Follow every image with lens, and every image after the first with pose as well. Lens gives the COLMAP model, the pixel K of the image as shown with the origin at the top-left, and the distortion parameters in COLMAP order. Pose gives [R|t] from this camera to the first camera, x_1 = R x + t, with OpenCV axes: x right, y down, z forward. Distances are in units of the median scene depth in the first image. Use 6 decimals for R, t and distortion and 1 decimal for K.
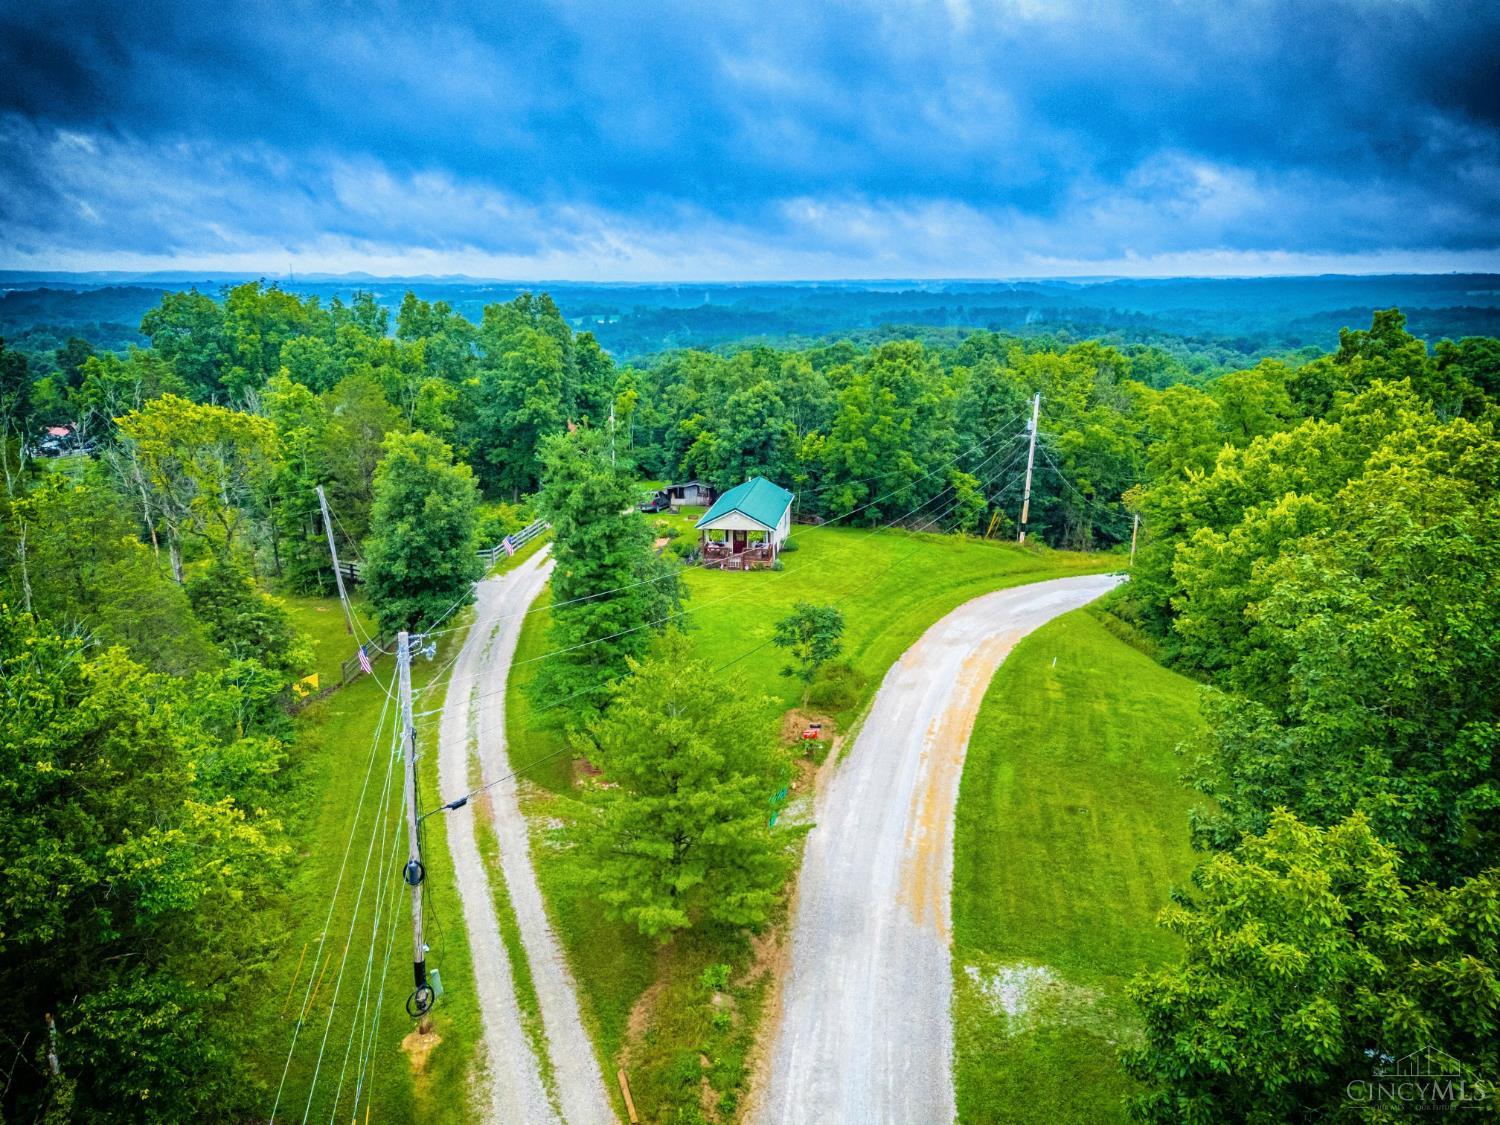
lens RADIAL K [[1098.9, 0, 750.0], [0, 1098.9, 562.5], [0, 0, 1]] dist [0.068095, -0.070401]
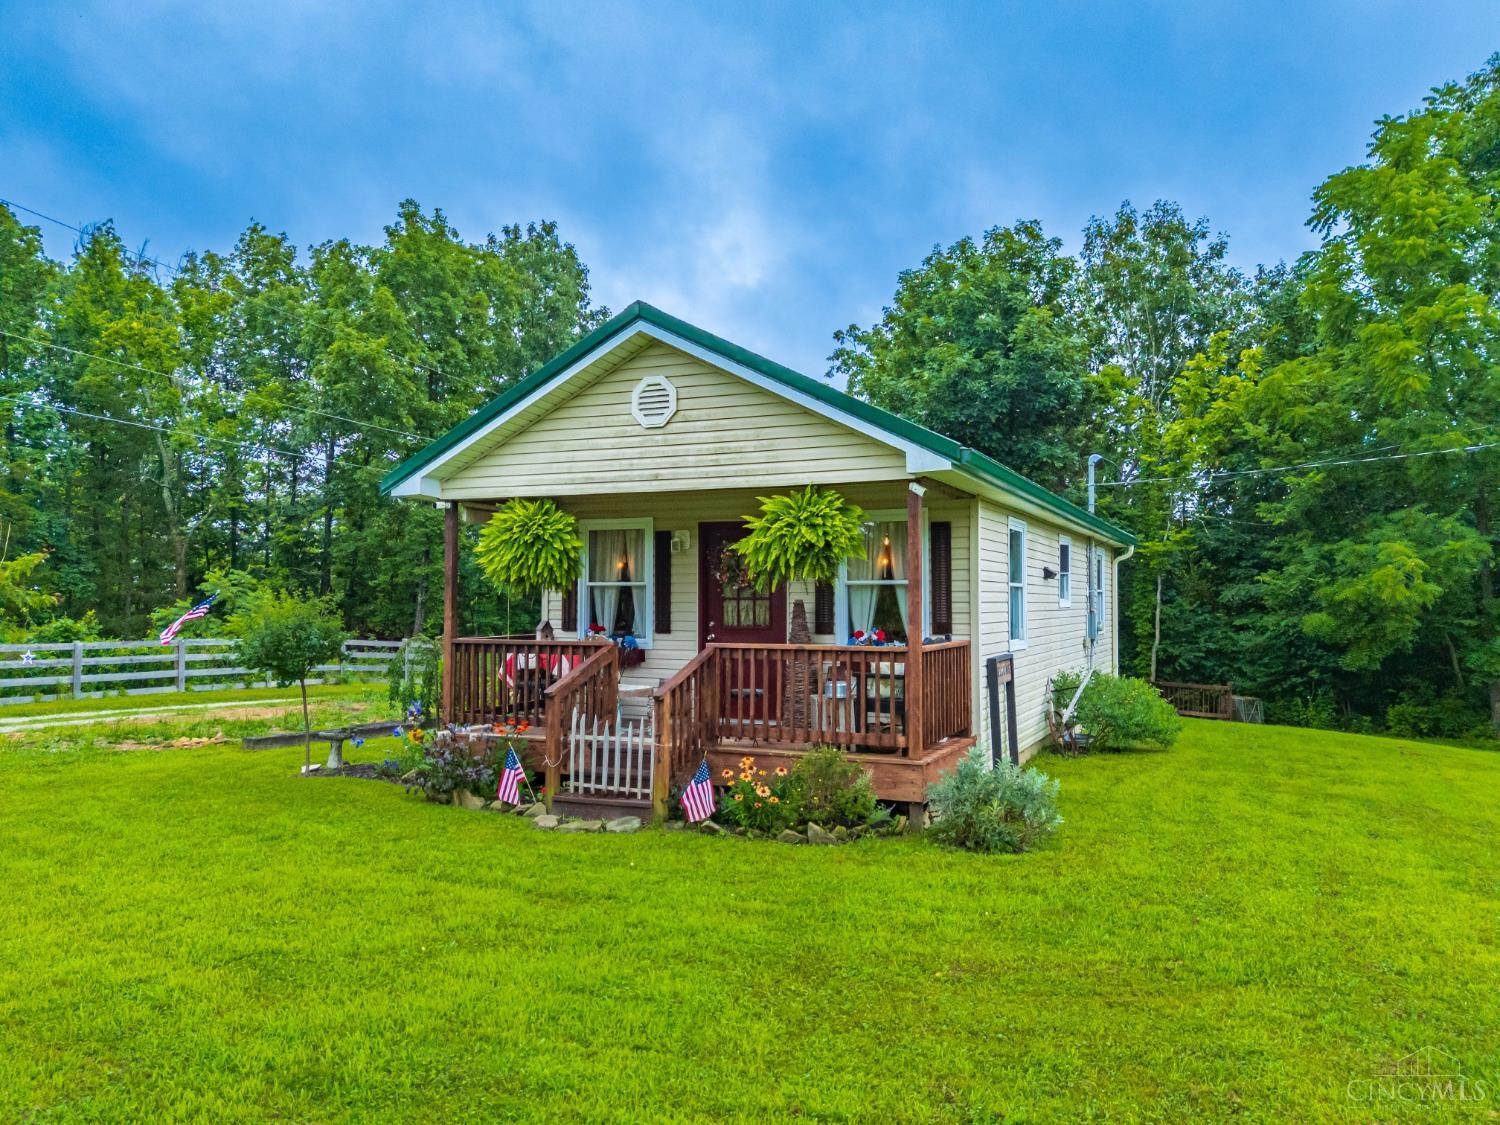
lens RADIAL K [[1098.9, 0, 750.0], [0, 1098.9, 562.5], [0, 0, 1]] dist [0.068095, -0.070401]
pose [[0.957323, -0.010817, -0.288818, 0.028840], [-0.070834, 0.960042, -0.270745, 0.009526], [0.280206, 0.279648, 0.918304, 0.737994]]
